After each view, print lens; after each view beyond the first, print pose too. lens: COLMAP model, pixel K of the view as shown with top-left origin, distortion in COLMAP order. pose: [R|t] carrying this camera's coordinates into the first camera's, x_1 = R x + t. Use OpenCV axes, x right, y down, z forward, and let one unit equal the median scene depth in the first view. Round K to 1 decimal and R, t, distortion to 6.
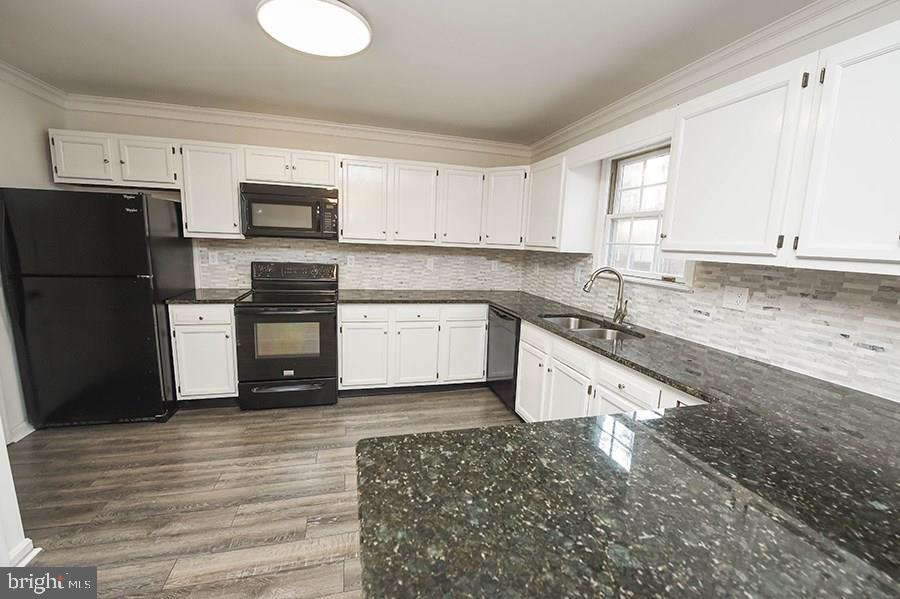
lens RADIAL K [[358.9, 0, 441.6], [0, 358.9, 299.8], [0, 0, 1]] dist [-0.017921, -0.000390]
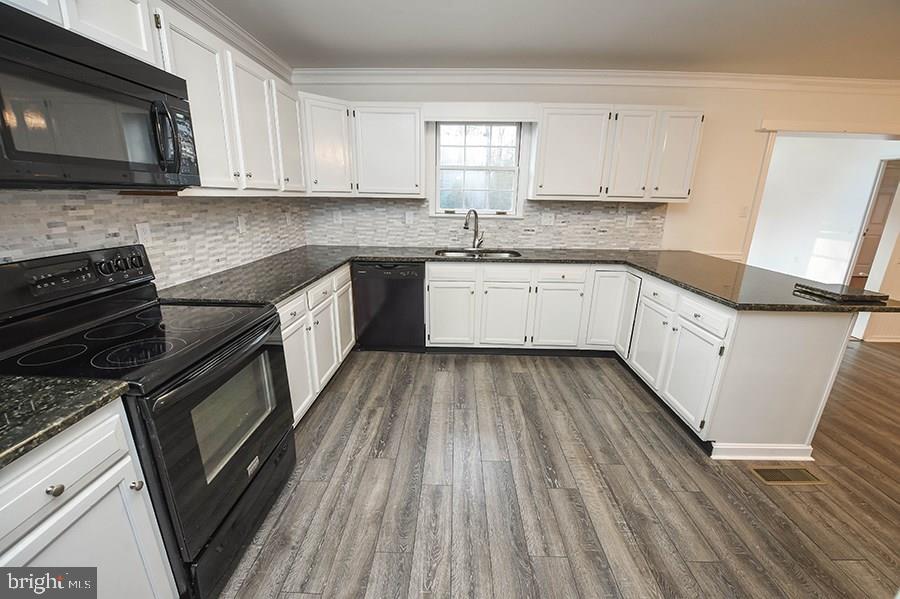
lens RADIAL K [[358.9, 0, 442.5], [0, 358.9, 298.9], [0, 0, 1]] dist [-0.017921, -0.000390]
pose [[0.293065, -0.293911, 0.909796, -1.128999], [0.148520, 0.954021, 0.260357, -0.169496], [-0.944487, 0.058821, 0.323242, 0.875988]]
